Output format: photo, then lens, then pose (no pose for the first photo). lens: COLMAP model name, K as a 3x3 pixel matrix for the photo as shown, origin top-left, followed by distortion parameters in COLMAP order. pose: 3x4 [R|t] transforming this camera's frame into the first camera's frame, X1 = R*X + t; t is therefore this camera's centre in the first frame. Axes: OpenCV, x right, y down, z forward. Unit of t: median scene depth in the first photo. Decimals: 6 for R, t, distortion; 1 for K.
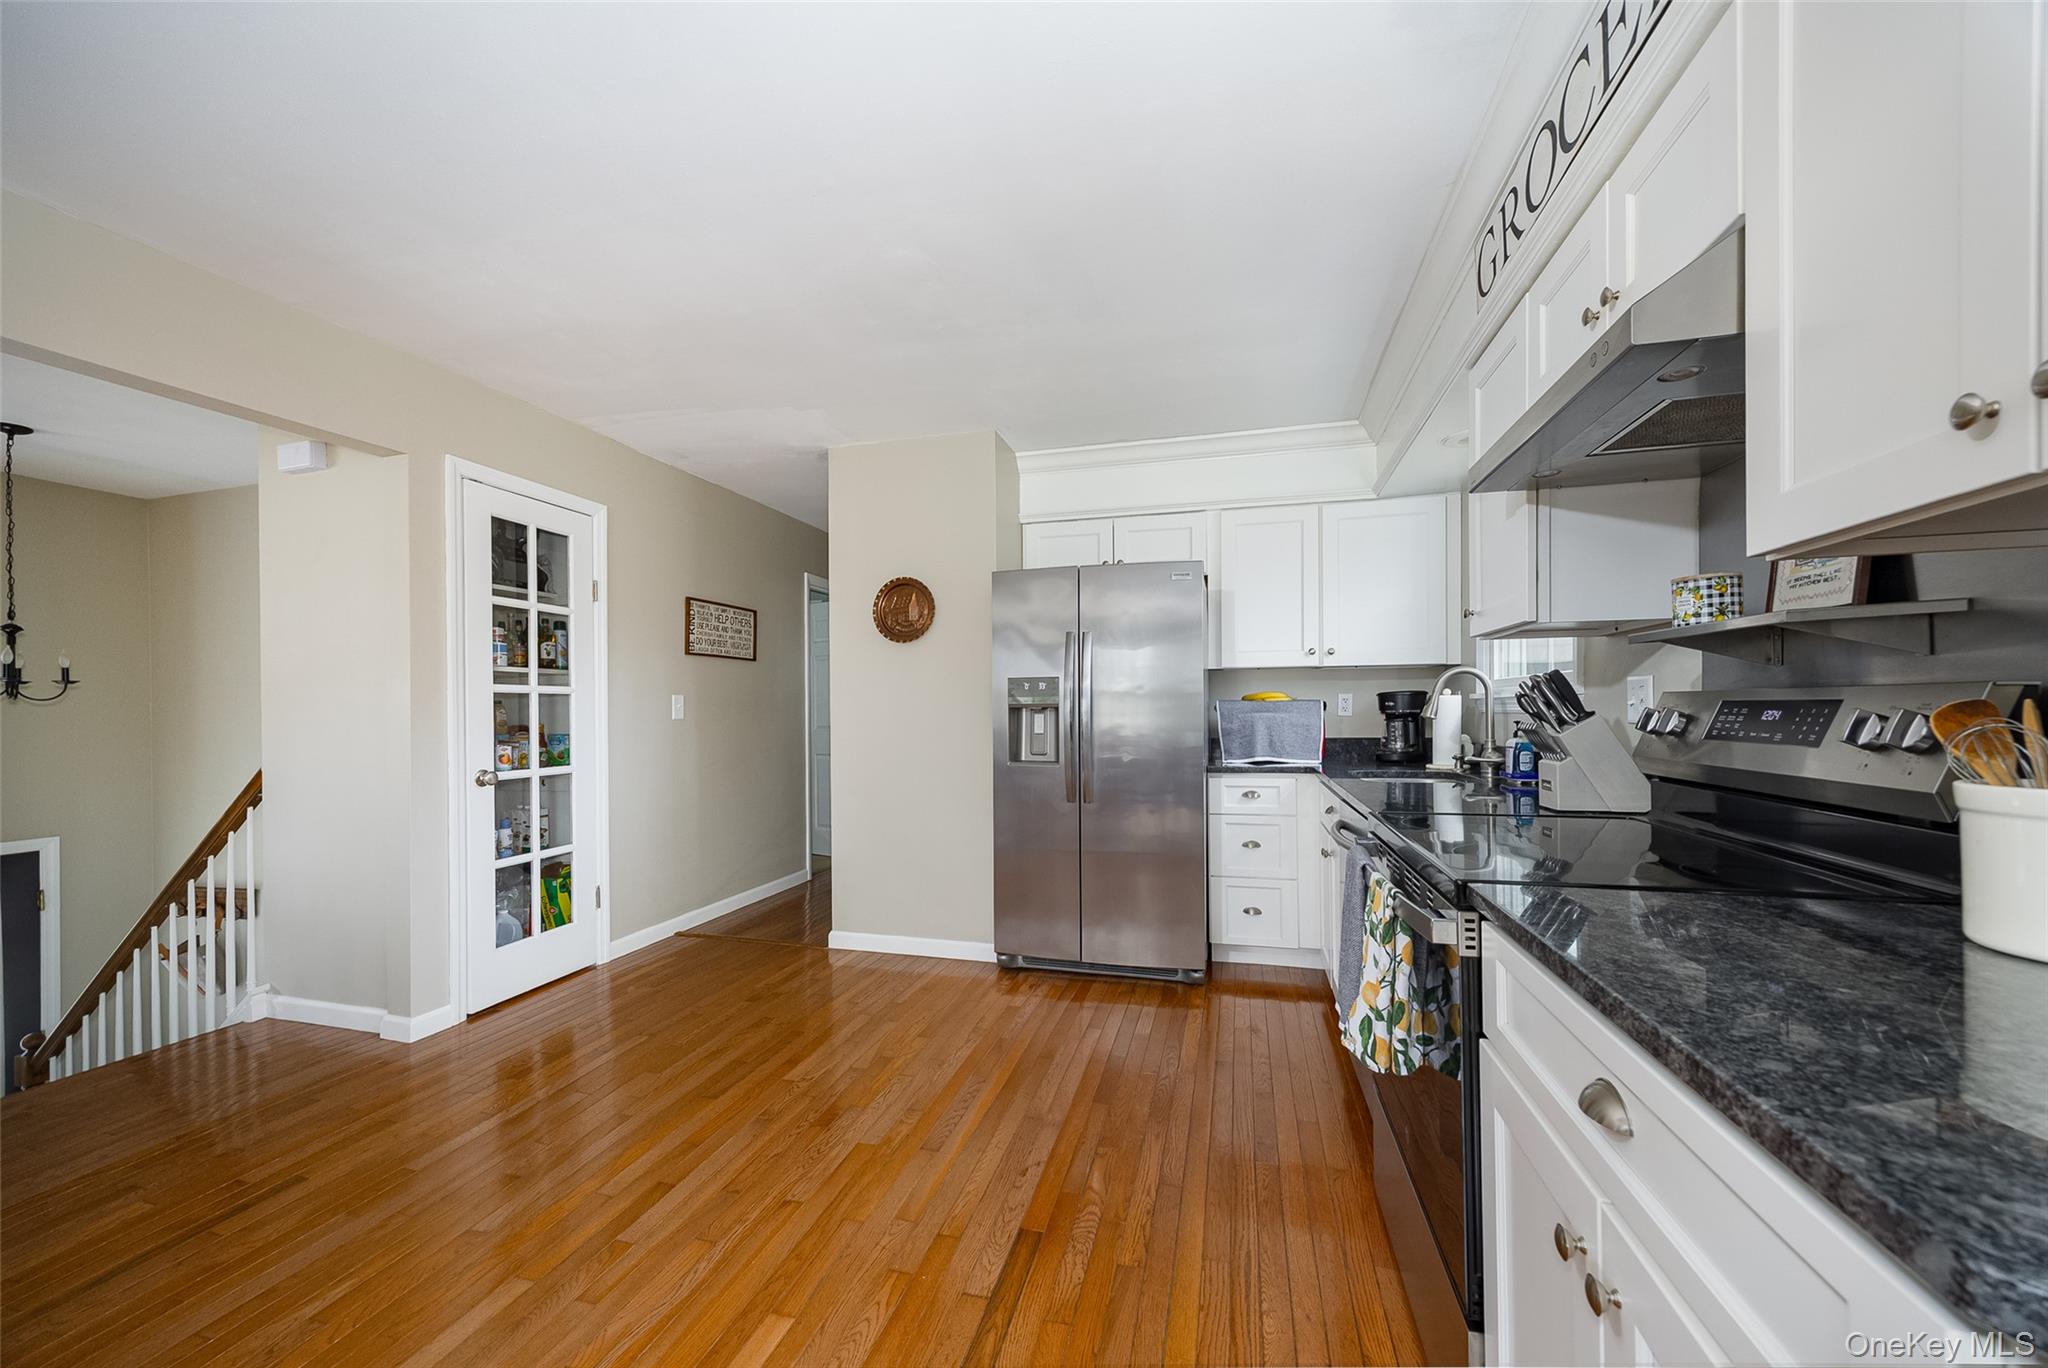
lens RADIAL K [[775.7, 0, 1018.8], [0, 775.7, 711.7], [0, 0, 1]] dist [0.001599, 0.000171]
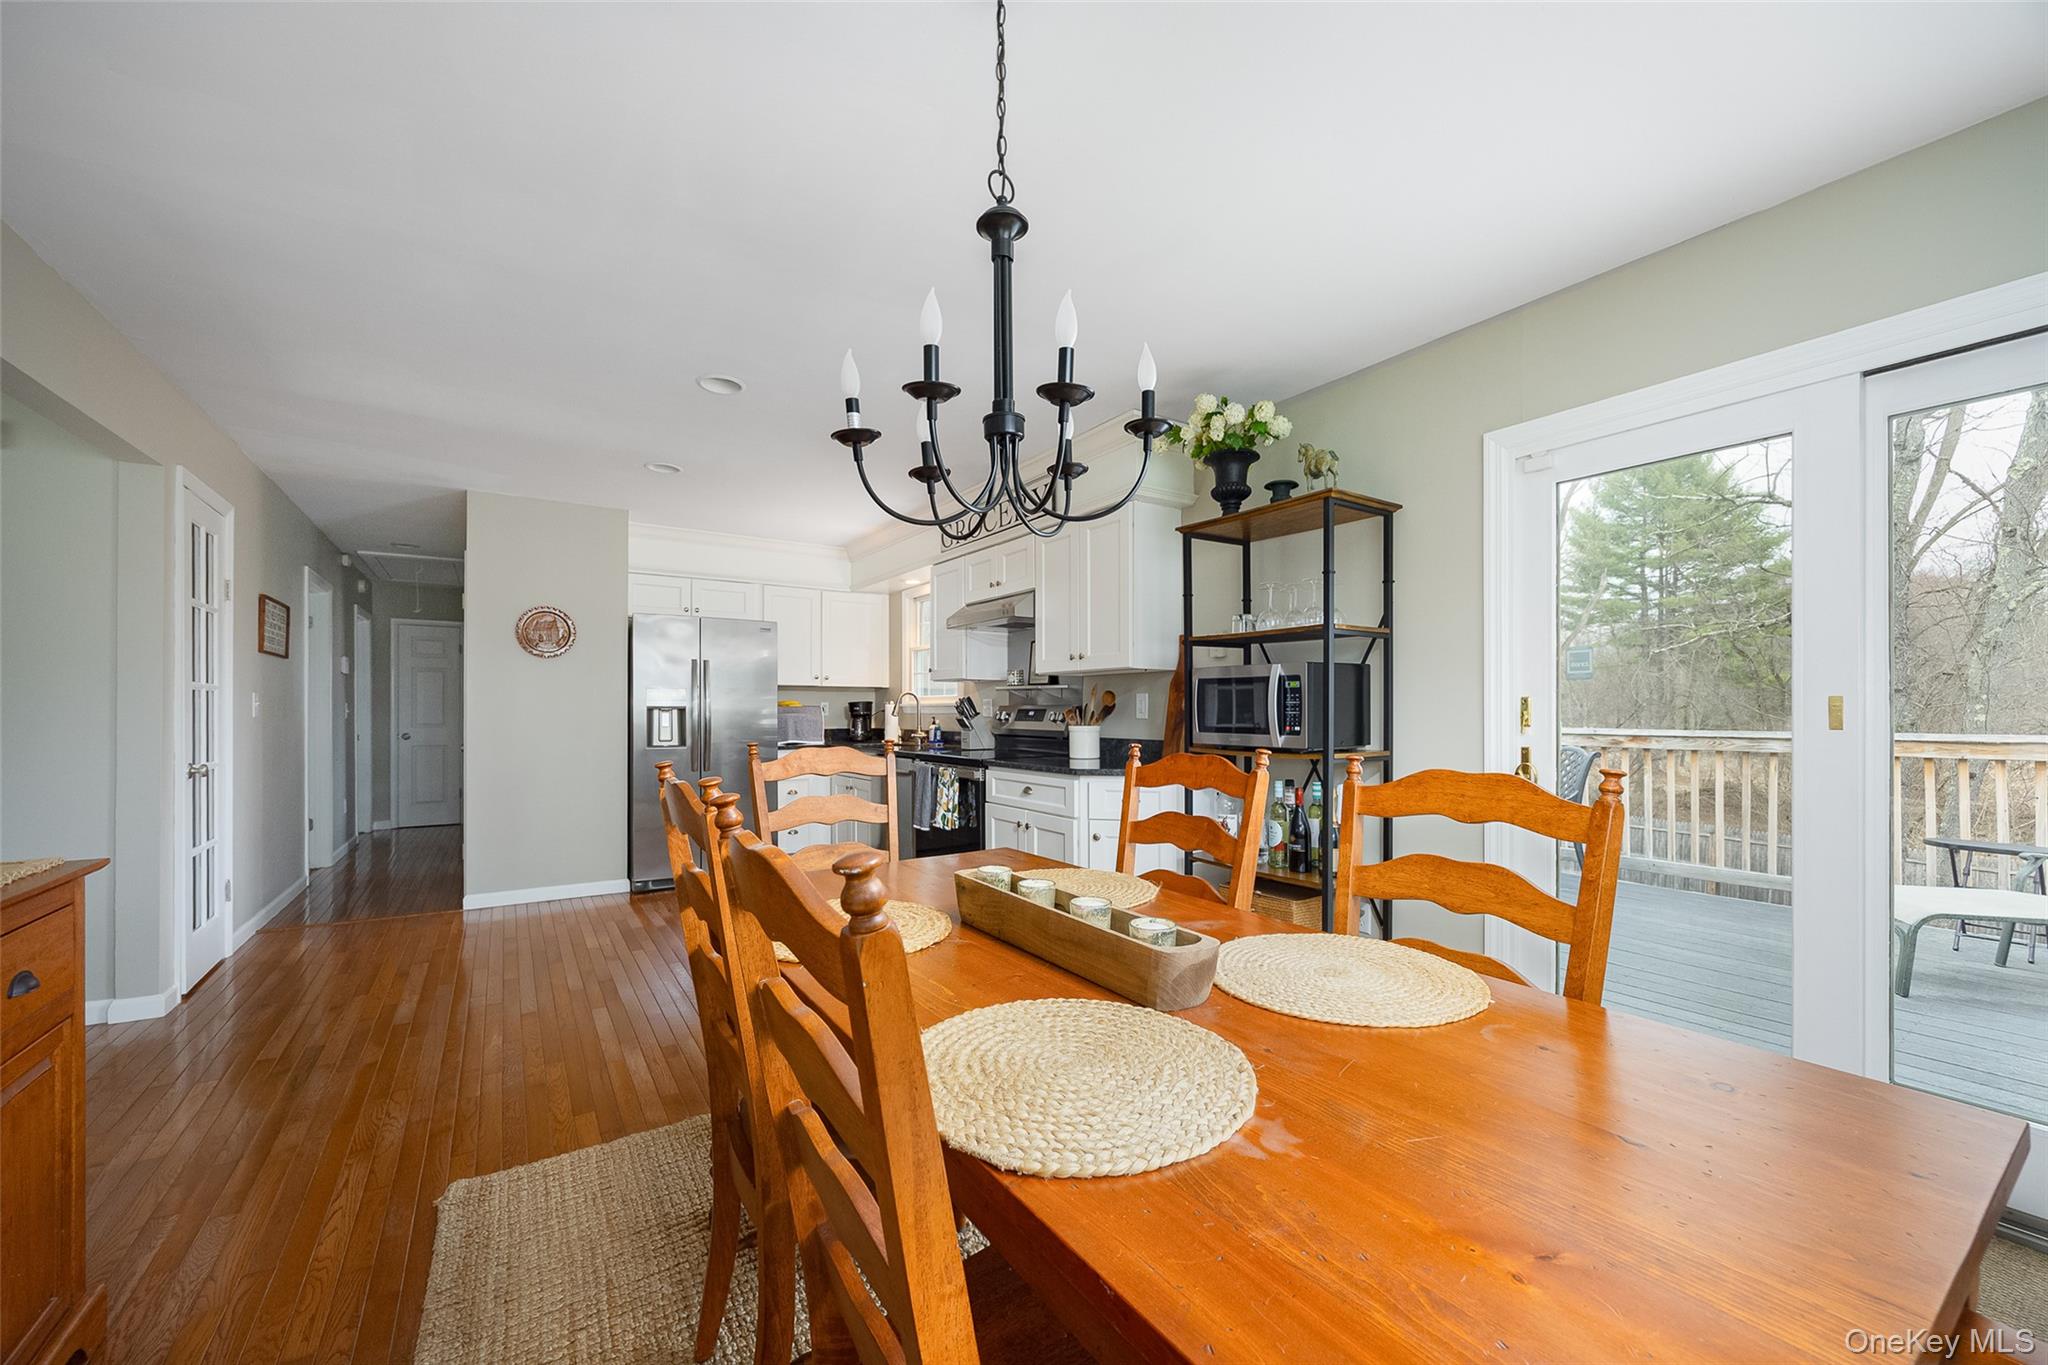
lens RADIAL K [[791.6, 0, 1025.2], [0, 791.6, 711.9], [0, 0, 1]] dist [-0.001148, -0.000255]
pose [[0.651902, 0.005100, 0.758286, -0.680394], [-0.000265, 0.999979, -0.006498, 0.009706], [-0.758303, 0.004035, 0.651889, -0.502037]]
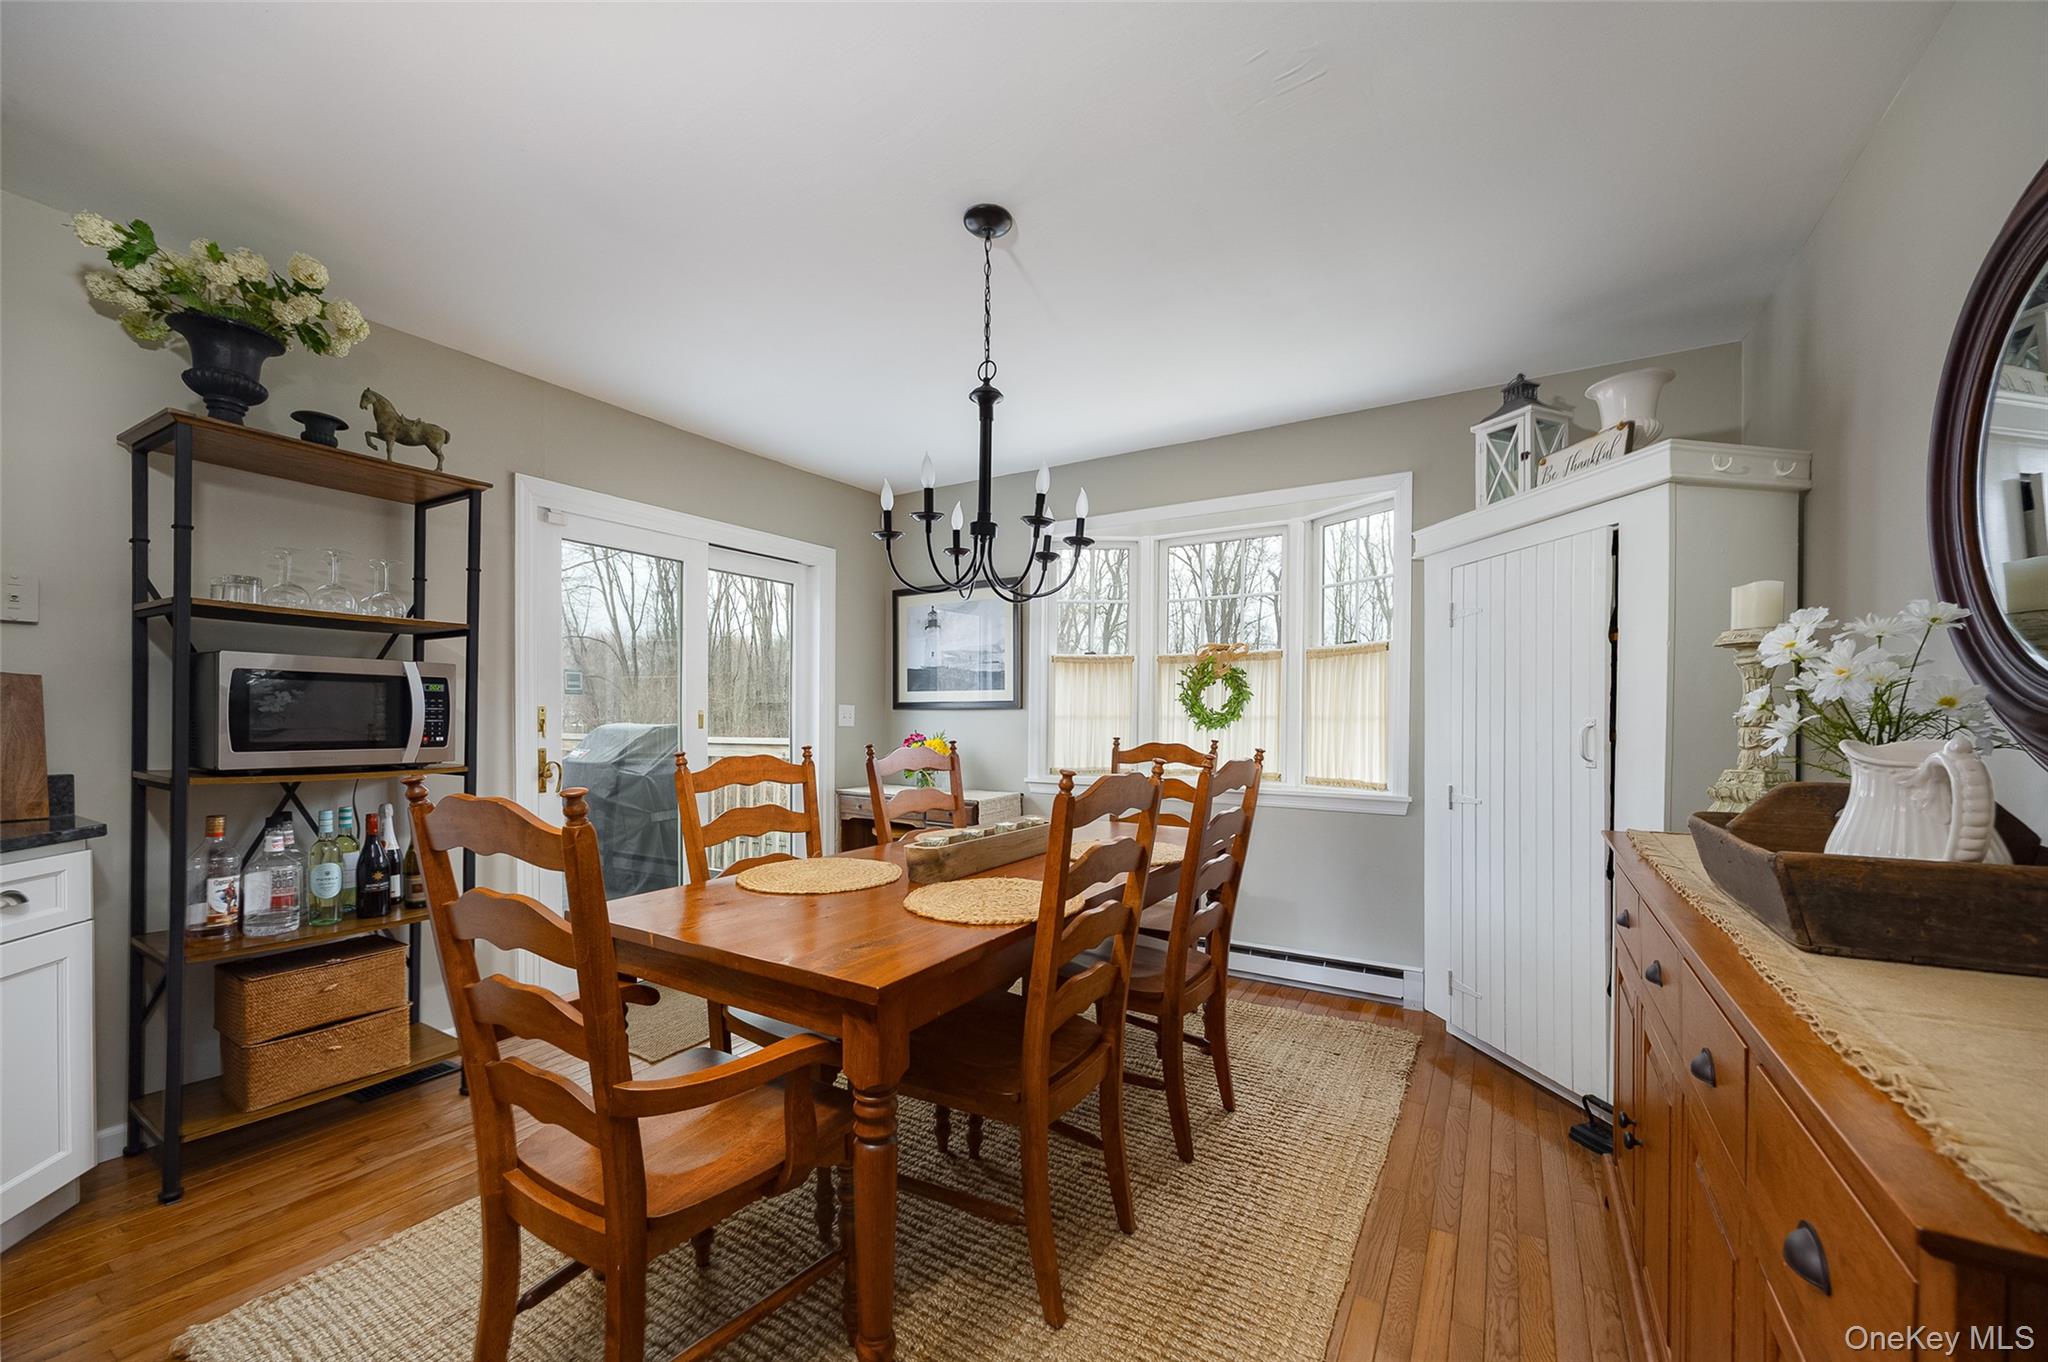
lens RADIAL K [[791.6, 0, 1025.2], [0, 791.6, 710.4], [0, 0, 1]] dist [-0.001148, -0.000255]
pose [[-0.961118, 0.006112, 0.276070, -0.576462], [0.004539, 0.999970, -0.006337, 0.002900], [-0.276101, -0.004837, -0.961117, 0.346066]]
